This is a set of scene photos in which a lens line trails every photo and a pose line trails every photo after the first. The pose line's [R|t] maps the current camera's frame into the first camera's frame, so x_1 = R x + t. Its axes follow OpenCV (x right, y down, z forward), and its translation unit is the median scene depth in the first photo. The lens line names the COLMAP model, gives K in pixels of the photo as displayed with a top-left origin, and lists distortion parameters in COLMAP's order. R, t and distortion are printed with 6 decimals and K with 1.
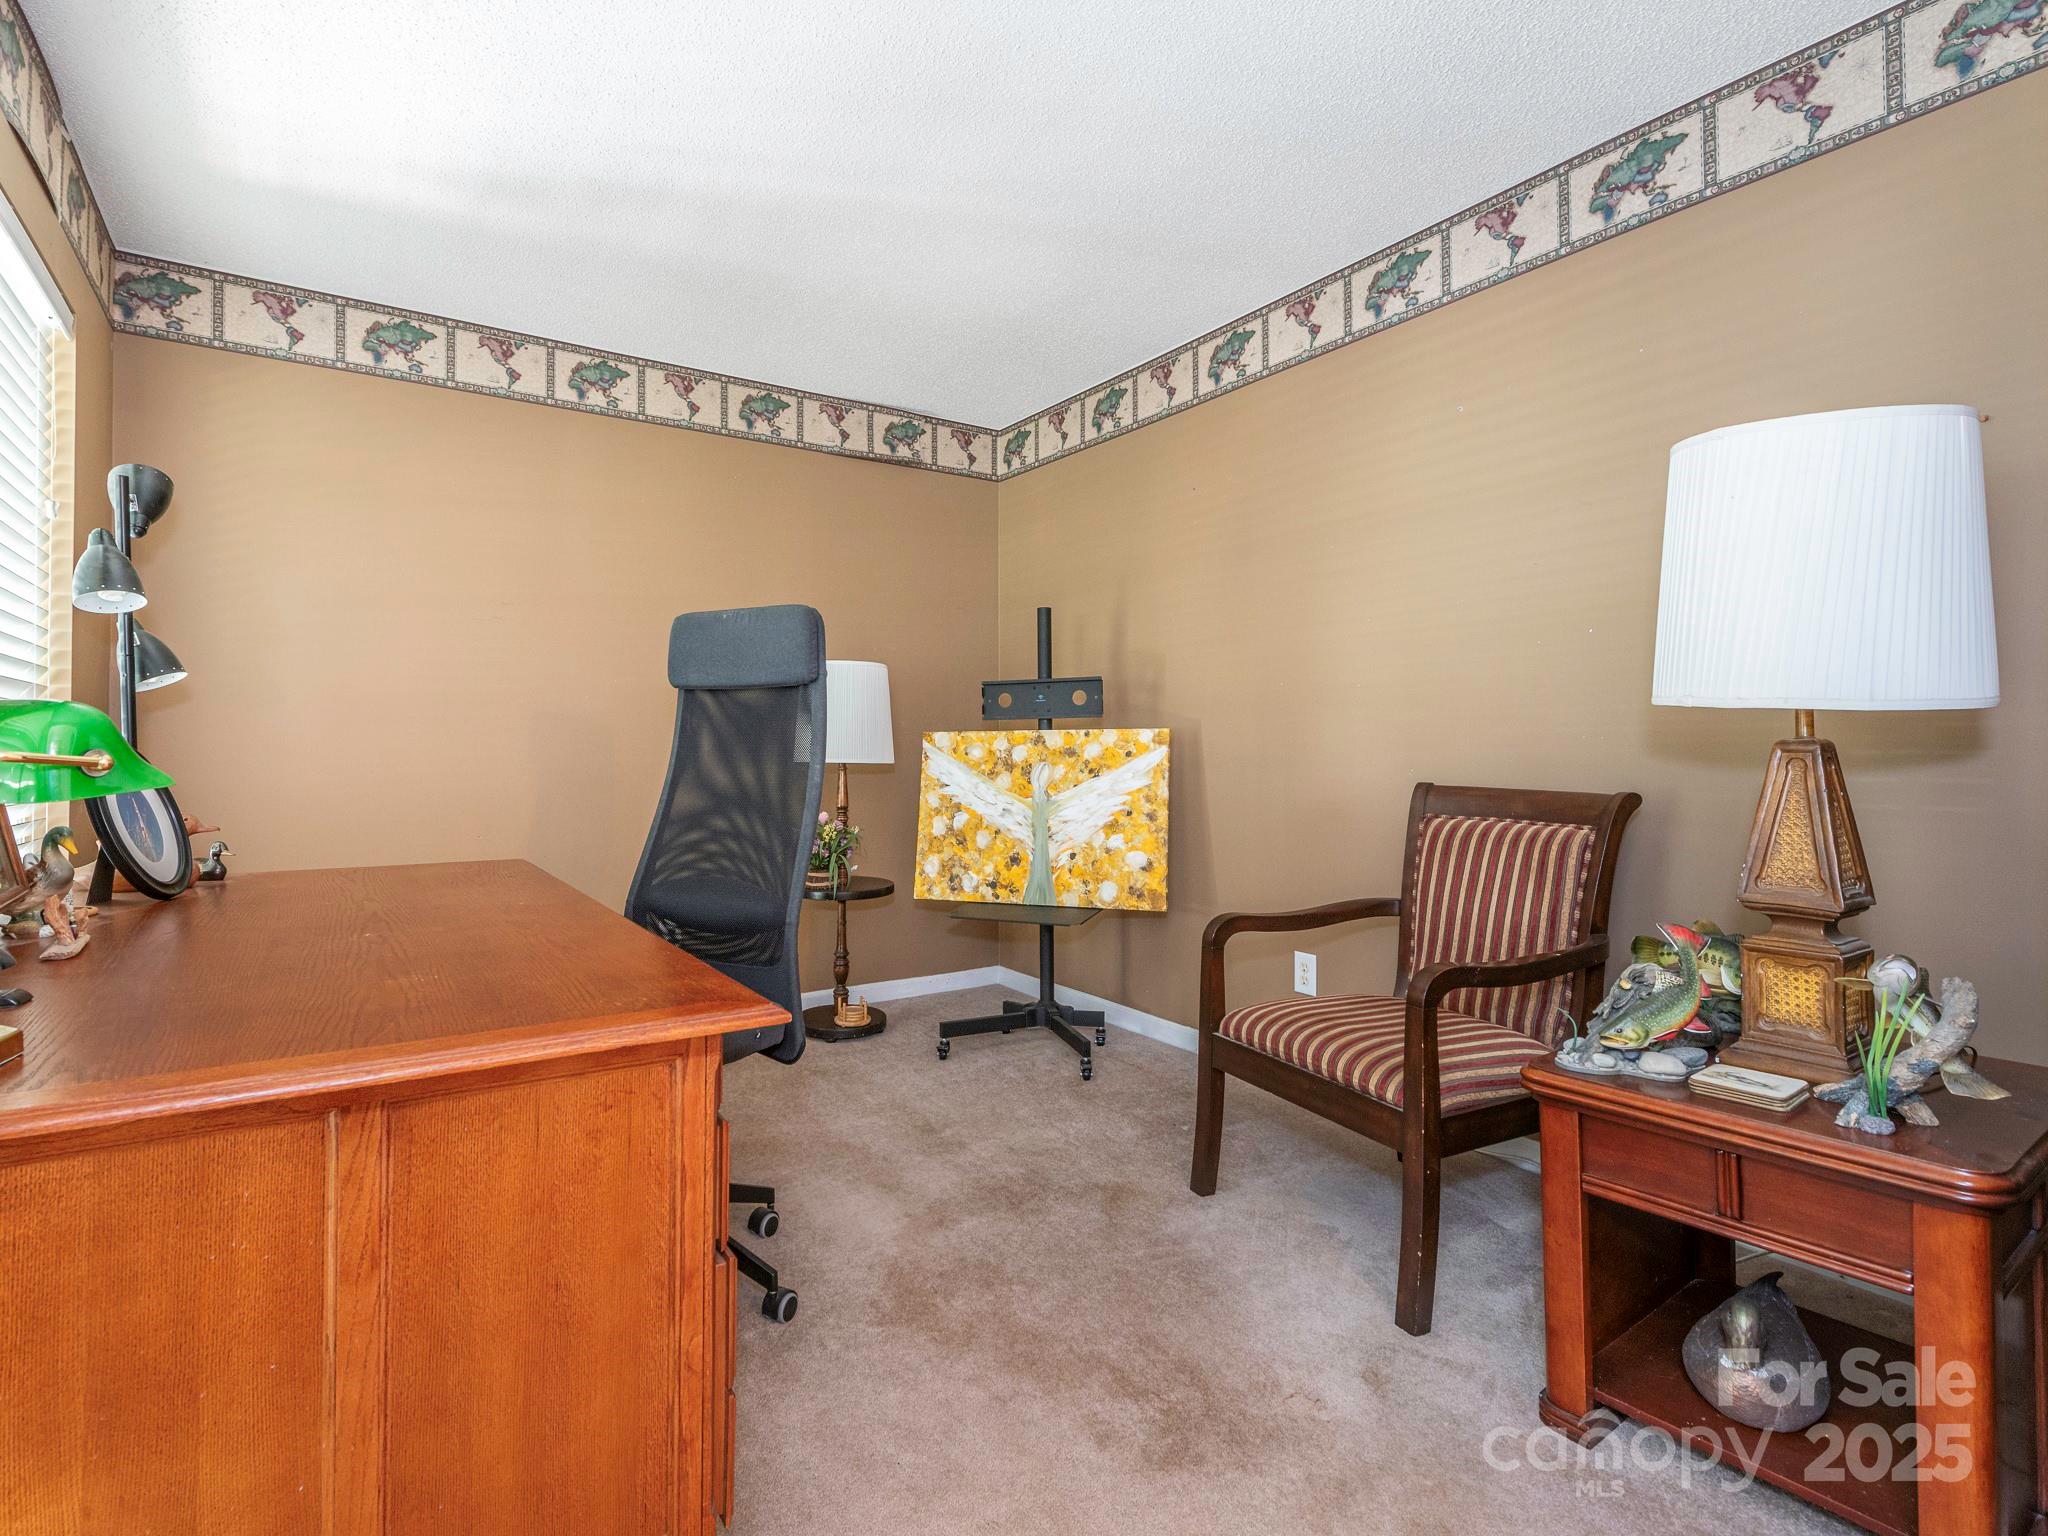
lens RADIAL K [[951.7, 0, 1022.6], [0, 951.7, 738.6], [0, 0, 1]] dist [0.002069, -0.005446]
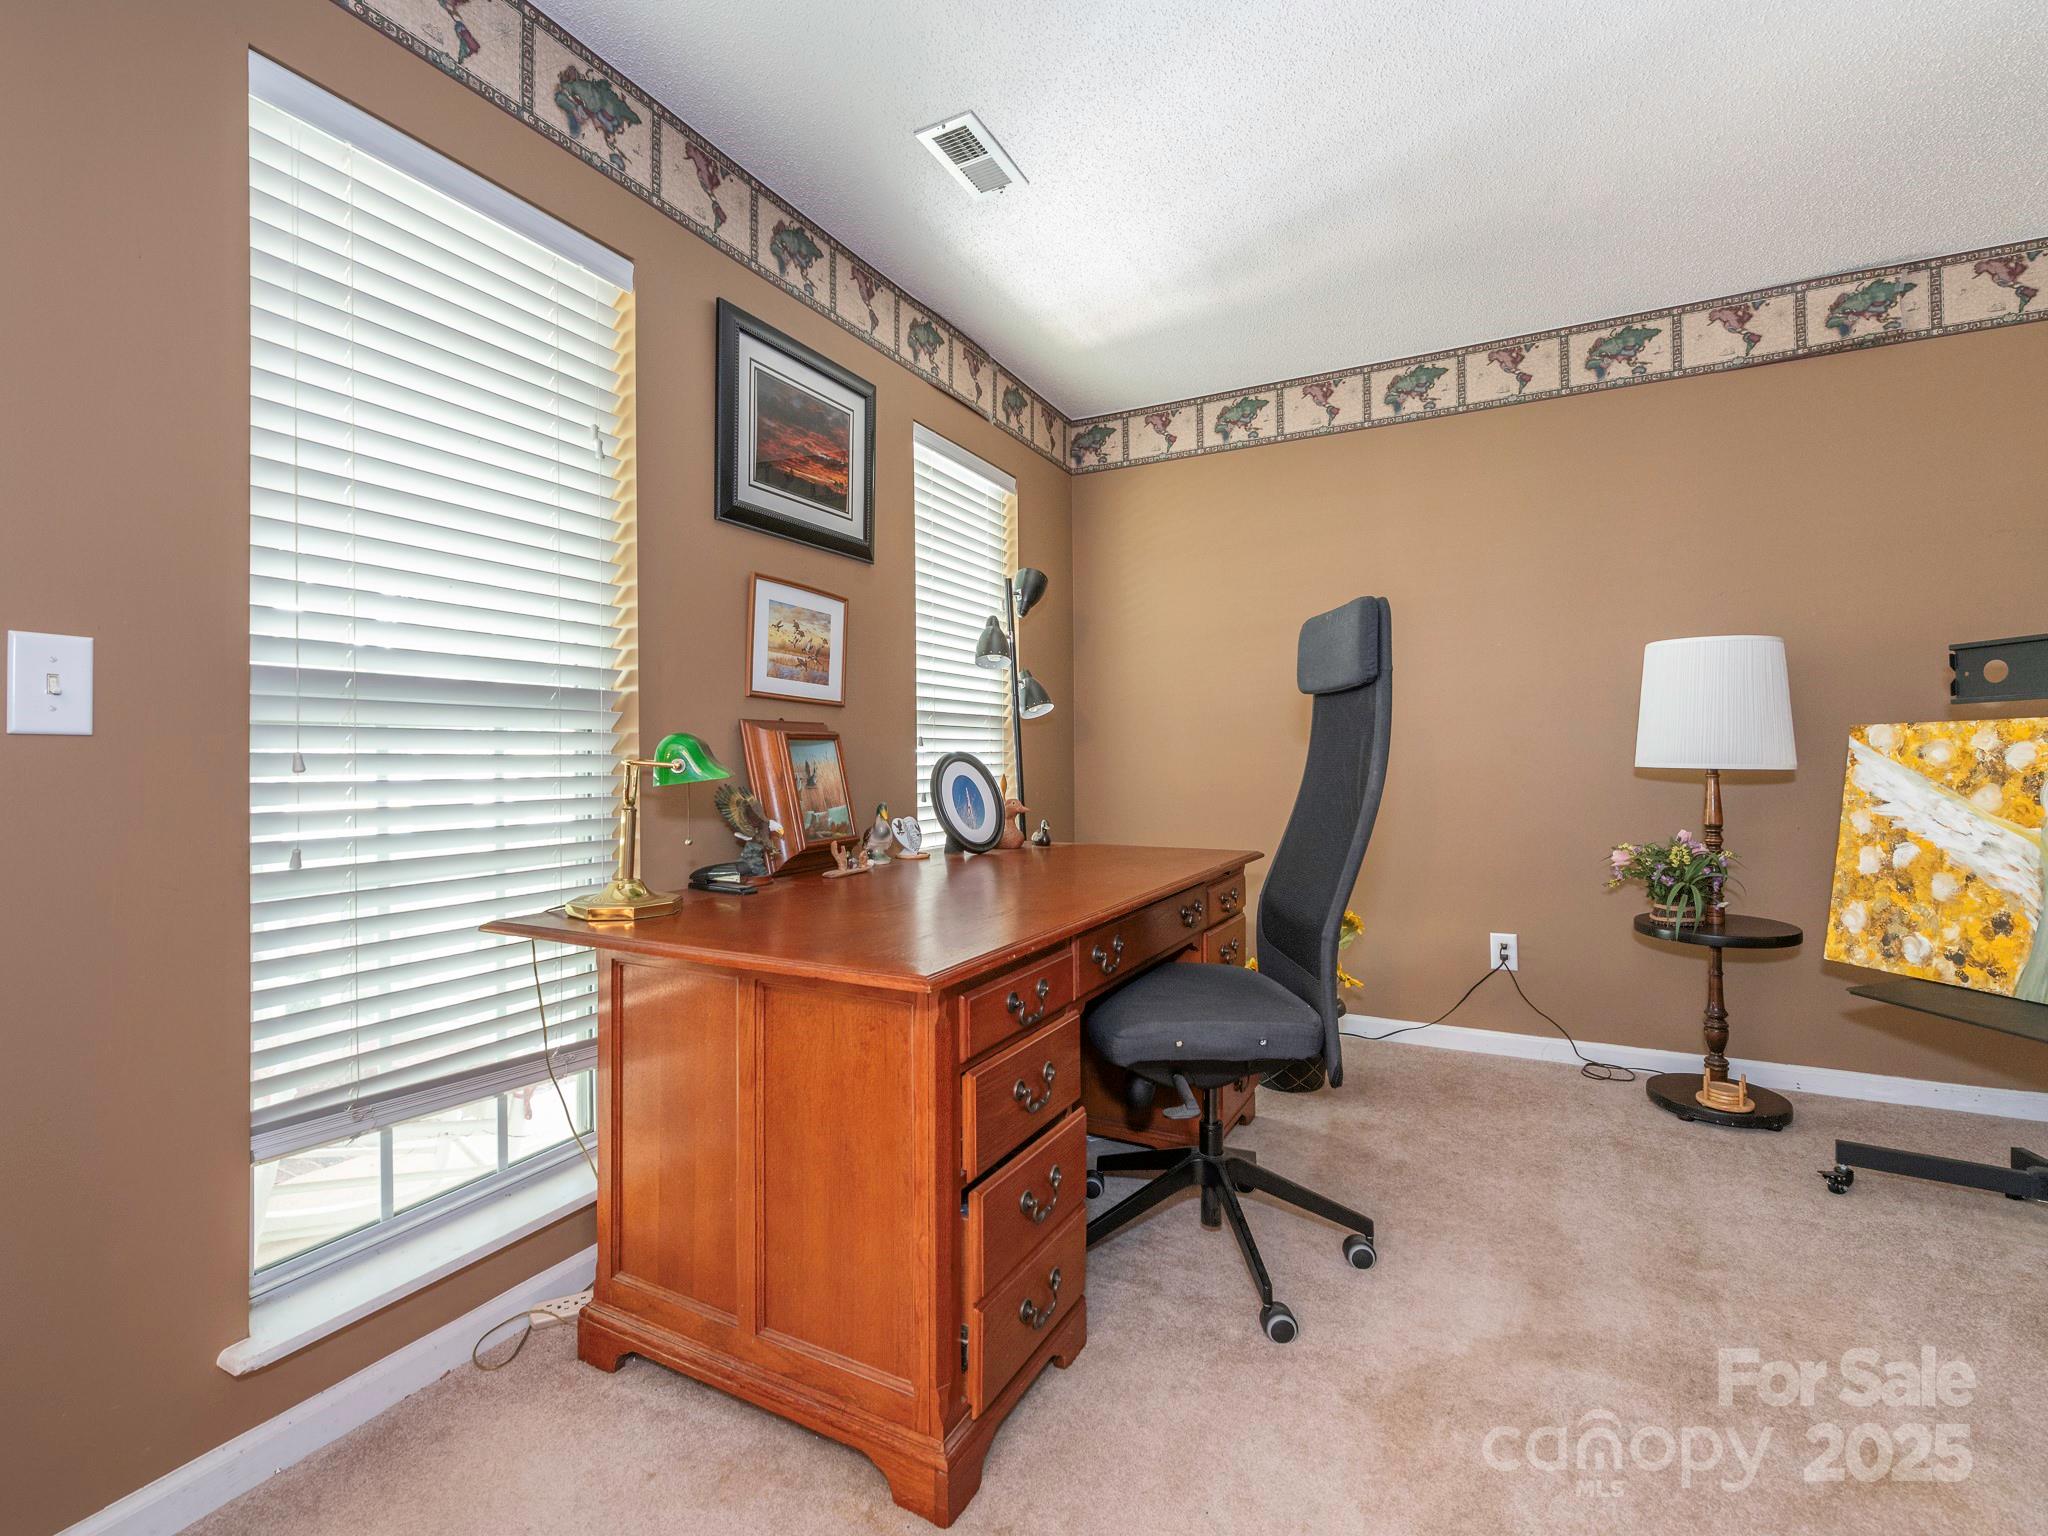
lens RADIAL K [[941.0, 0, 1018.1], [0, 941.0, 750.3], [0, 0, 1]] dist [0.004588, -0.007110]
pose [[0.500946, -0.008977, -0.865432, 0.199392], [0.018388, 0.999831, 0.000273, 0.000188], [0.865283, -0.016051, 0.501027, 0.127709]]
